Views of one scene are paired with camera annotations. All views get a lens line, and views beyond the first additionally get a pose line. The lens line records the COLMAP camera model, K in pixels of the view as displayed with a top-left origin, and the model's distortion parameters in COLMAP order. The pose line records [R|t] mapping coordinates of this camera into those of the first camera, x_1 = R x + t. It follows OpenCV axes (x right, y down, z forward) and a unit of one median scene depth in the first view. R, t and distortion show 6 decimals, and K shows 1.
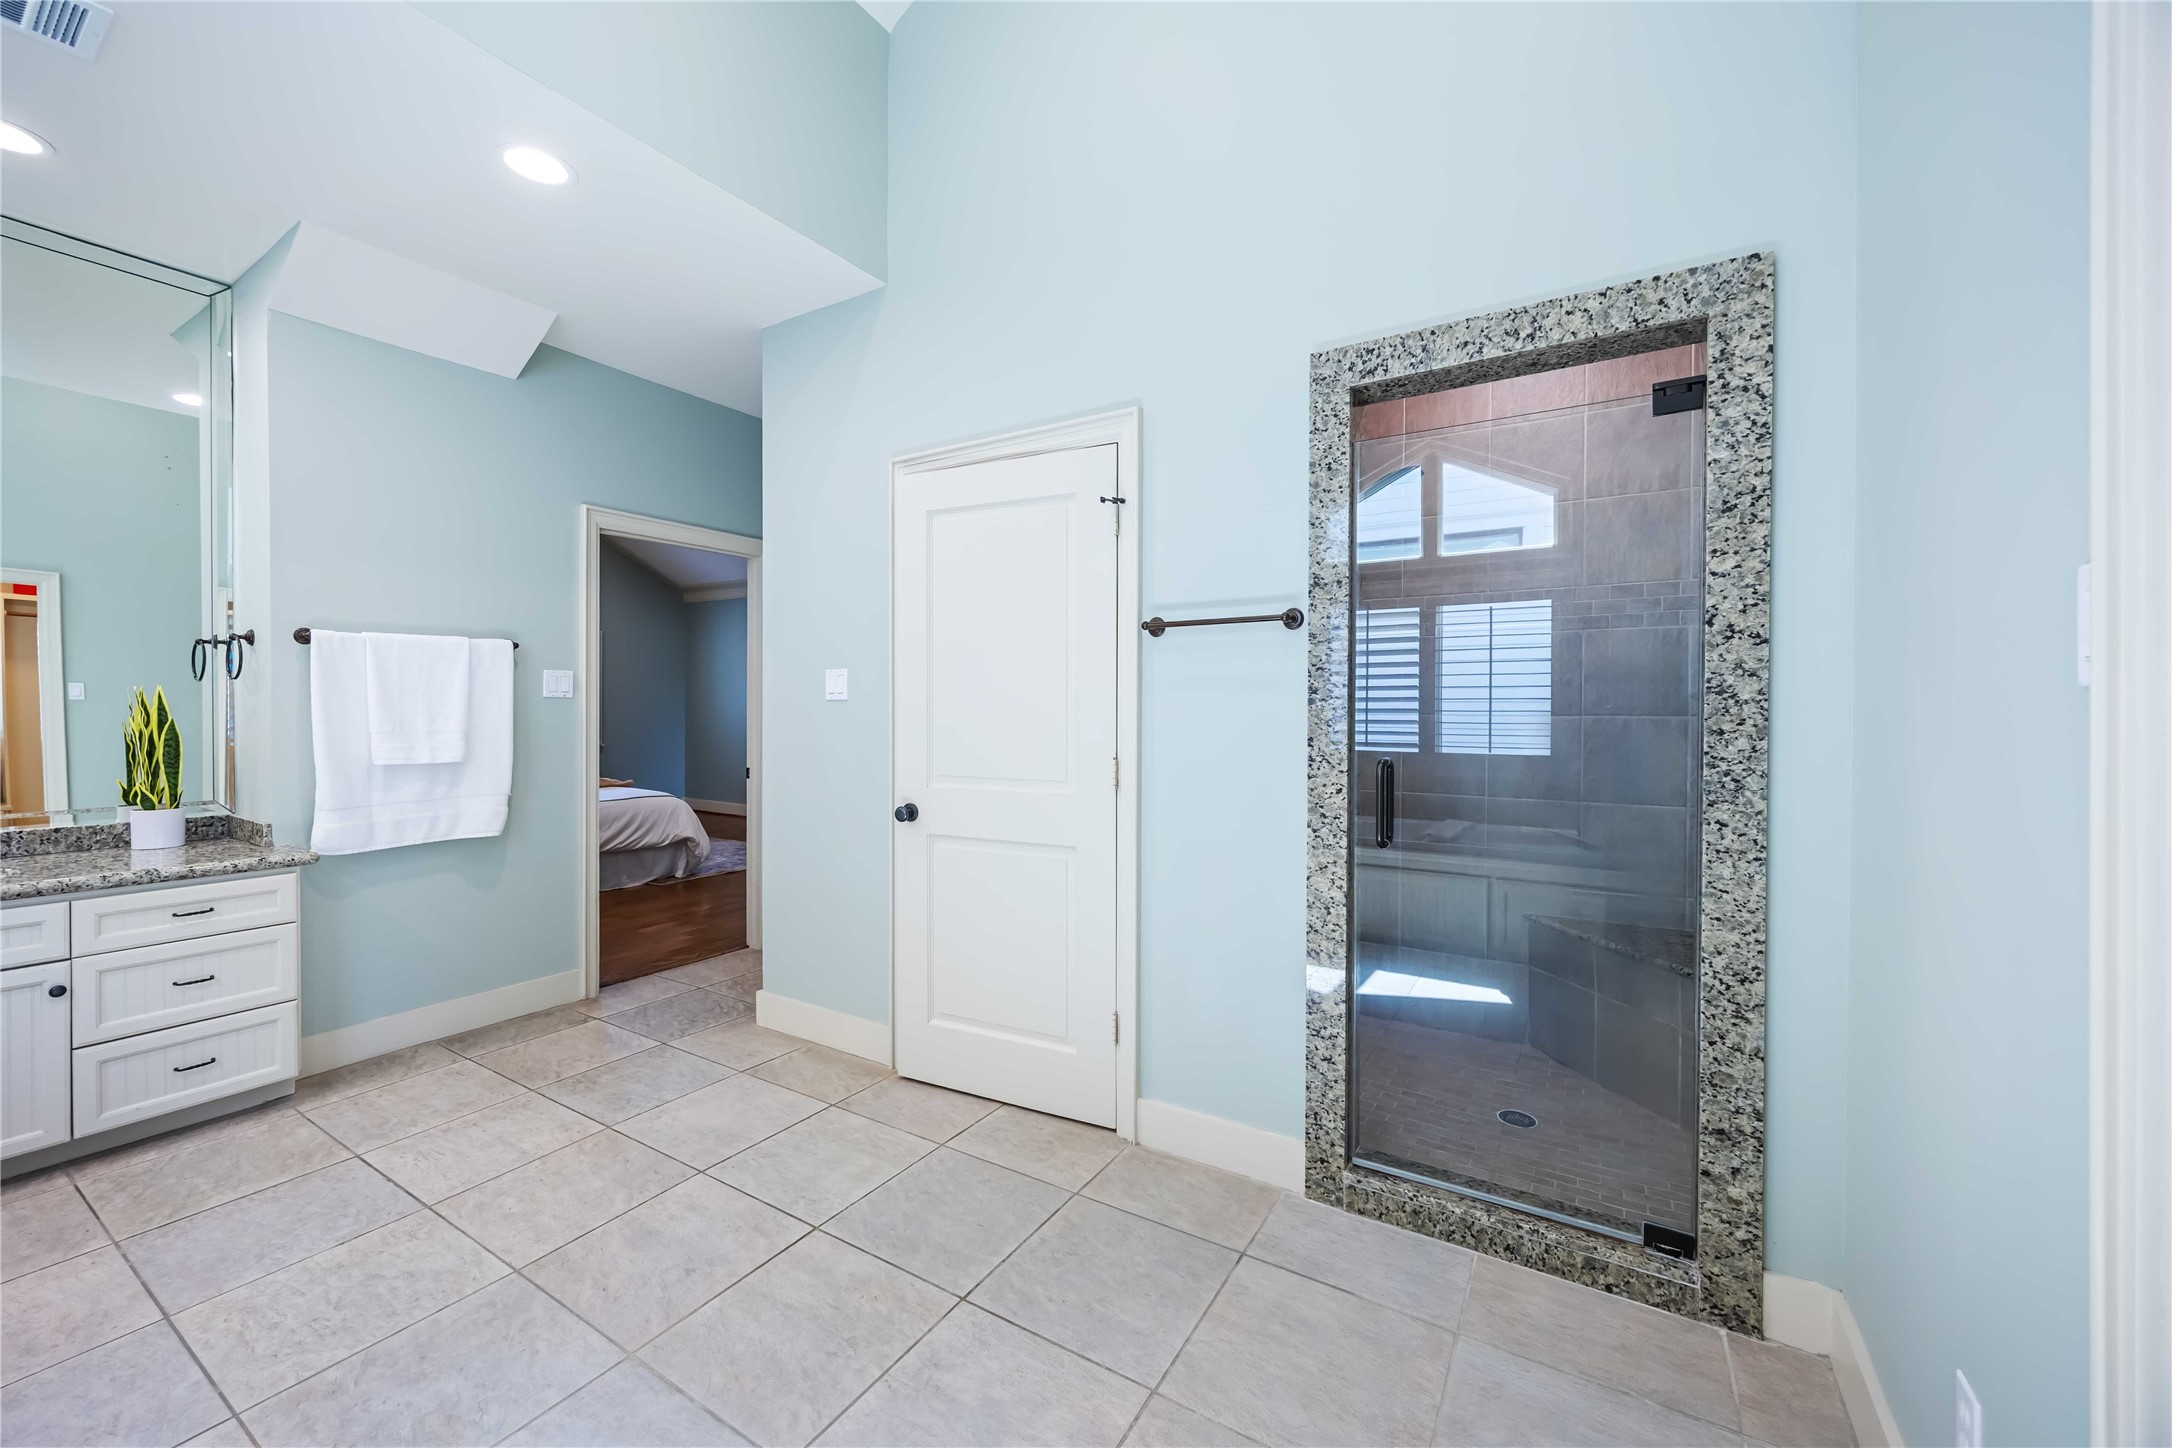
lens RADIAL K [[818.4, 0, 1093.4], [0, 818.4, 718.6], [0, 0, 1]] dist [-0.002091, -0.000173]
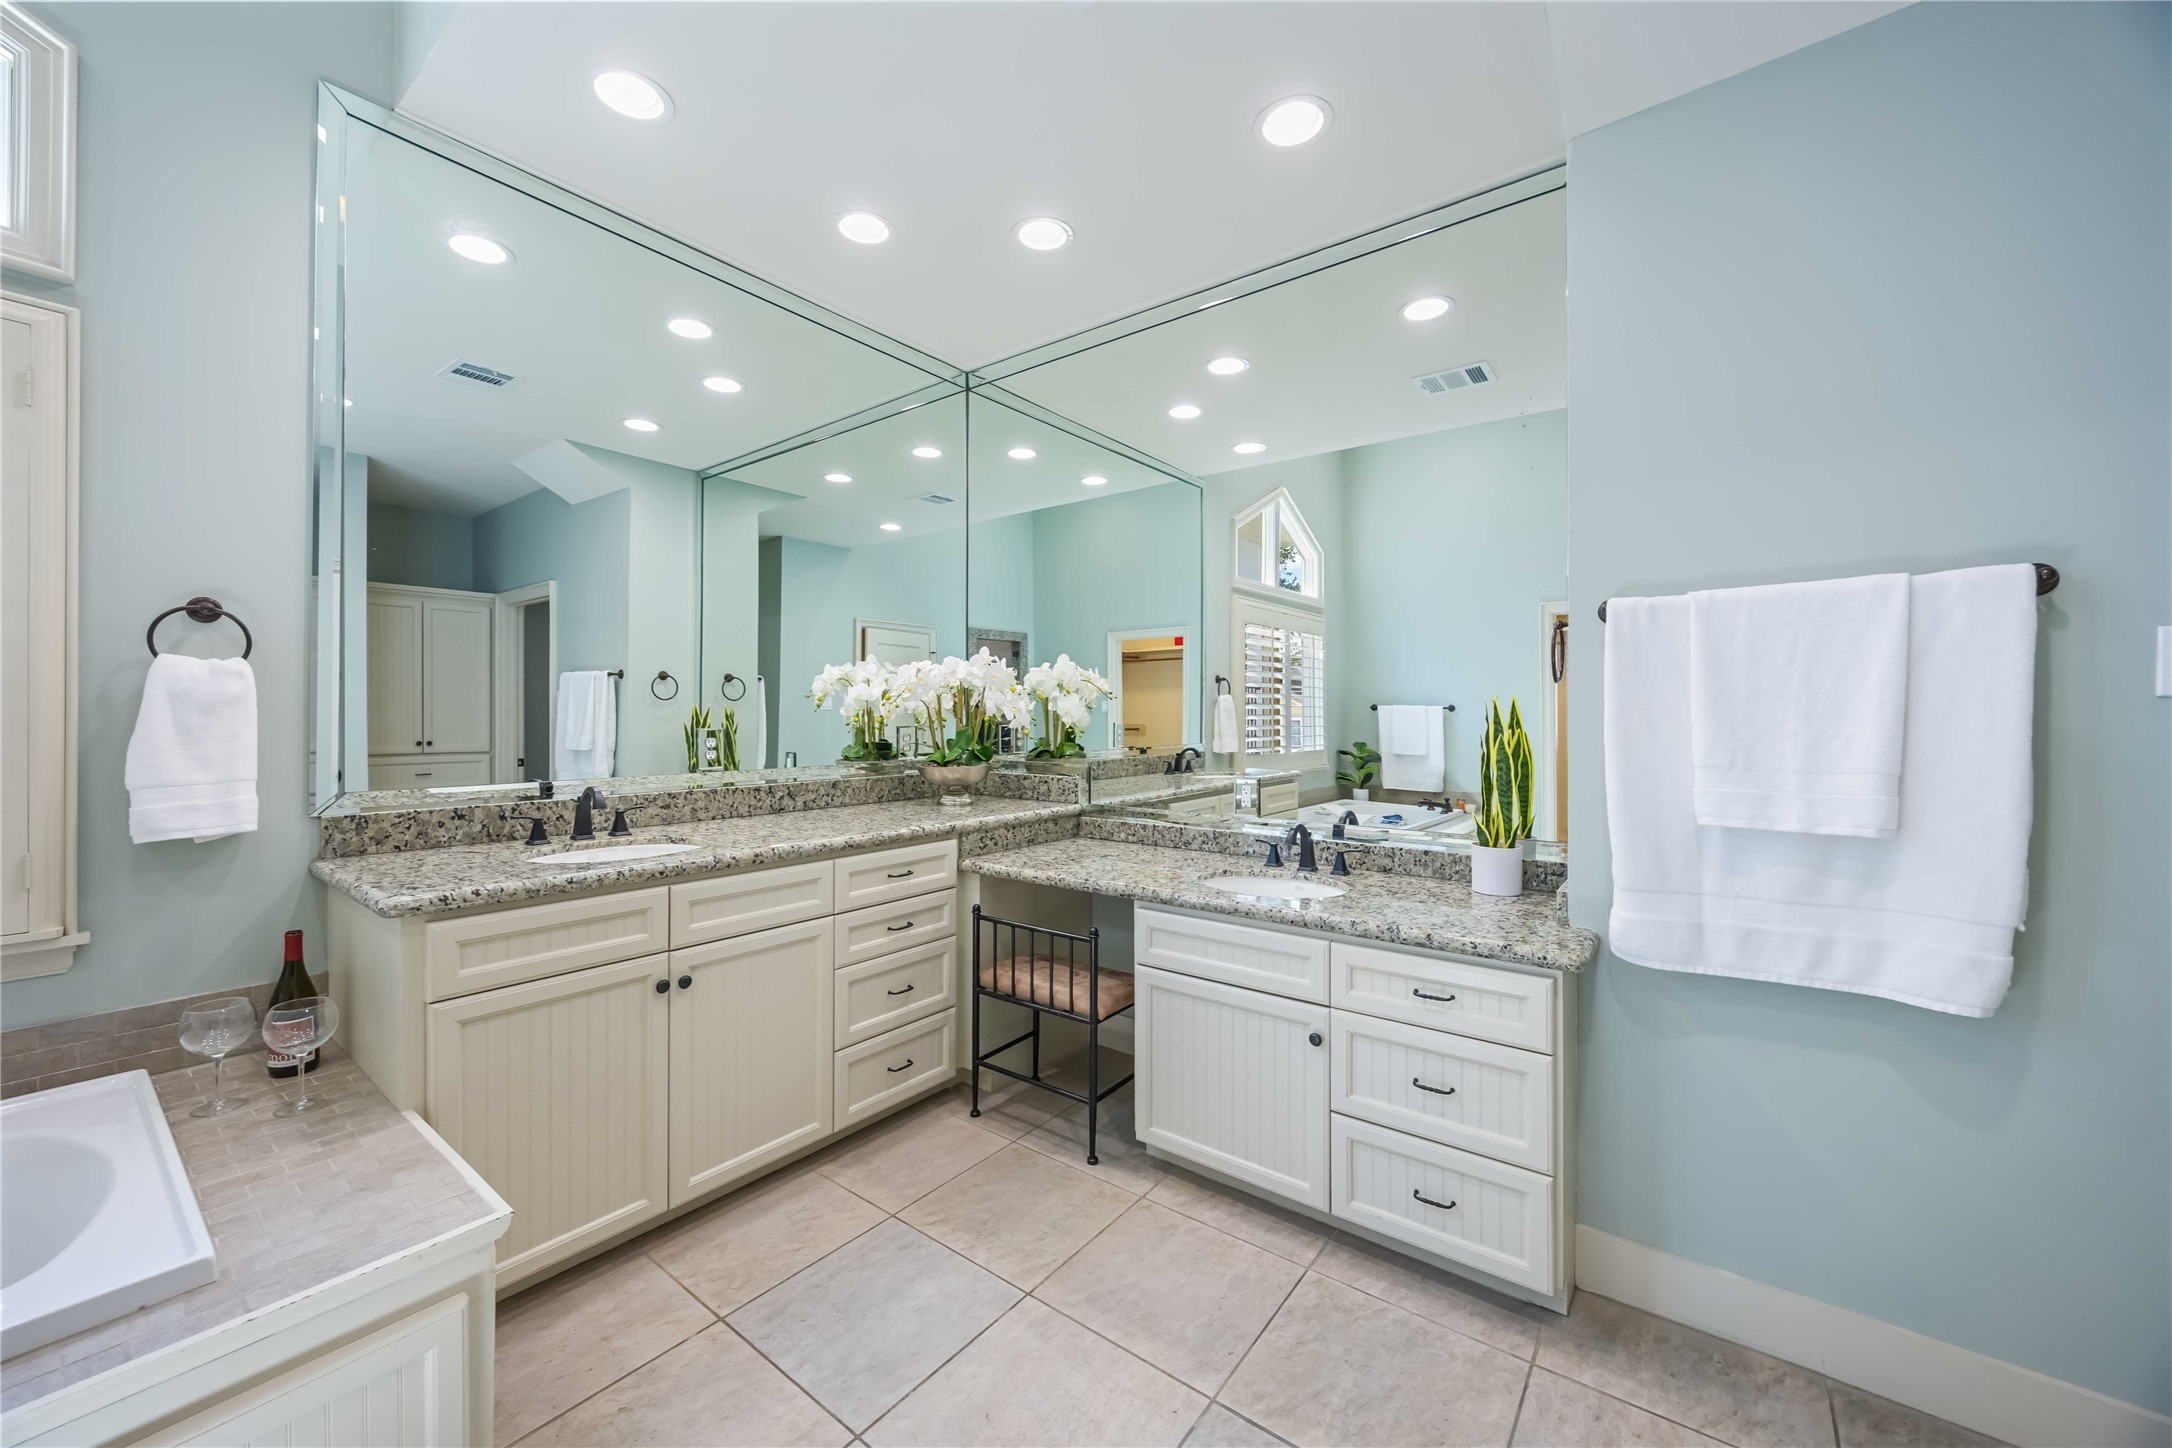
lens RADIAL K [[818.4, 0, 1069.0], [0, 818.4, 715.8], [0, 0, 1]] dist [-0.002091, -0.000173]
pose [[-0.118592, -0.003291, -0.992938, -0.286506], [-0.014007, 0.999901, -0.001641, -0.011380], [0.992844, 0.013714, -0.118626, 0.680554]]
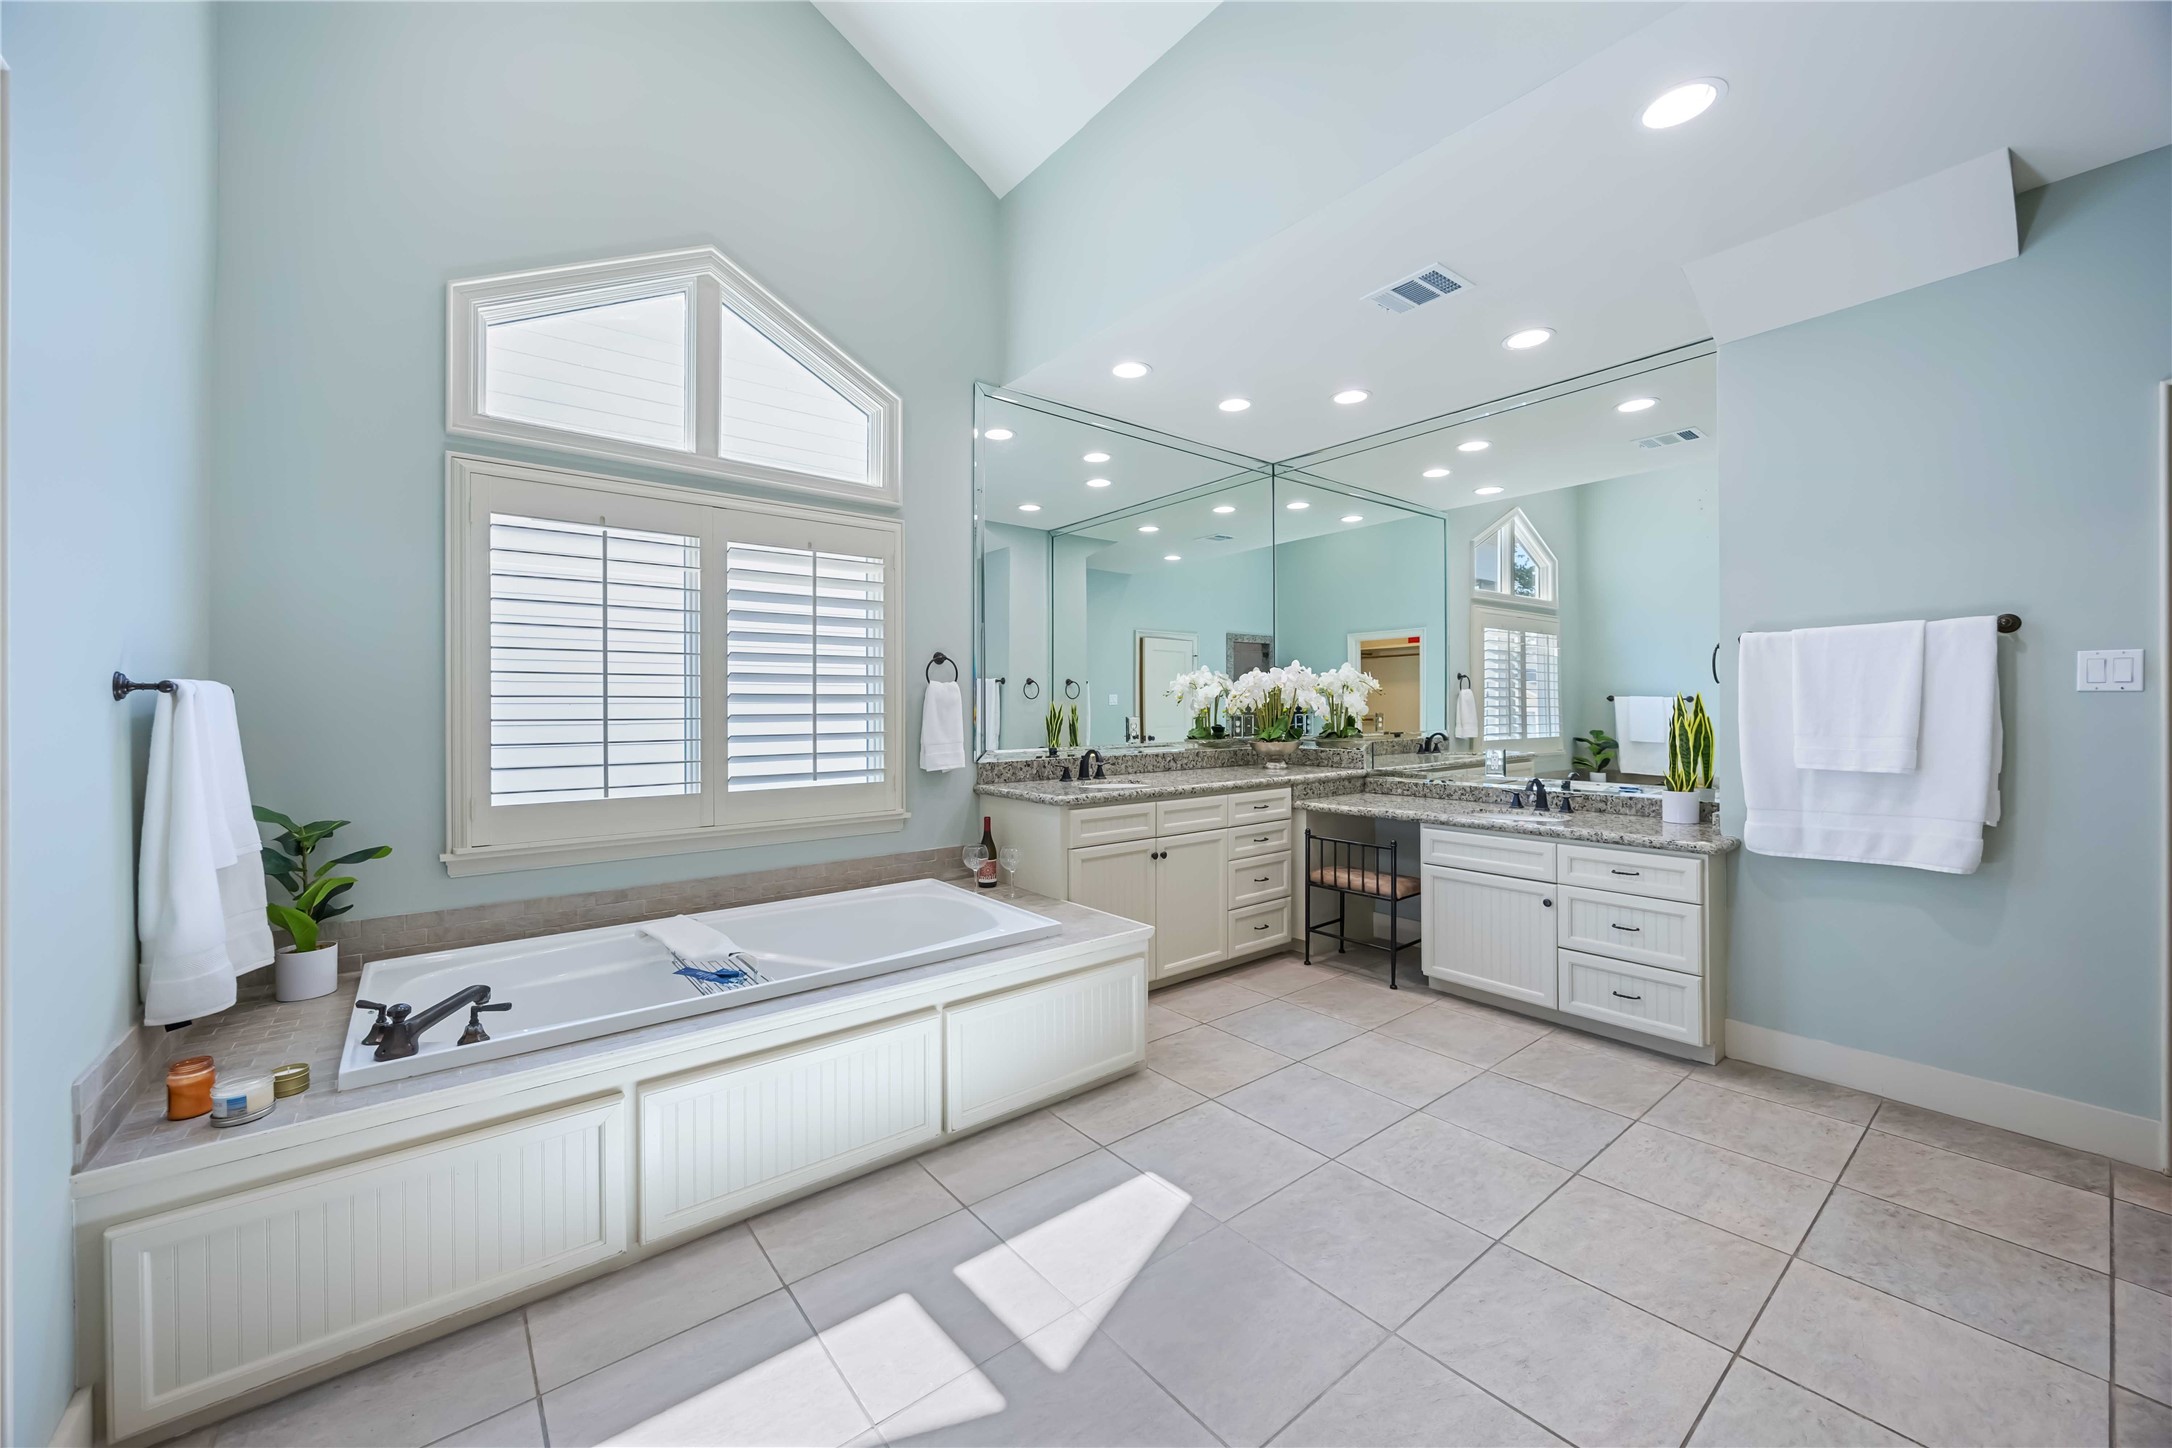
lens RADIAL K [[818.4, 0, 1077.5], [0, 818.4, 711.6], [0, 0, 1]] dist [-0.002091, -0.000173]
pose [[-0.346722, 0.001621, -0.937967, 0.326300], [-0.006390, 0.999971, 0.004090, -0.007700], [0.937946, 0.007412, -0.346701, 0.583737]]
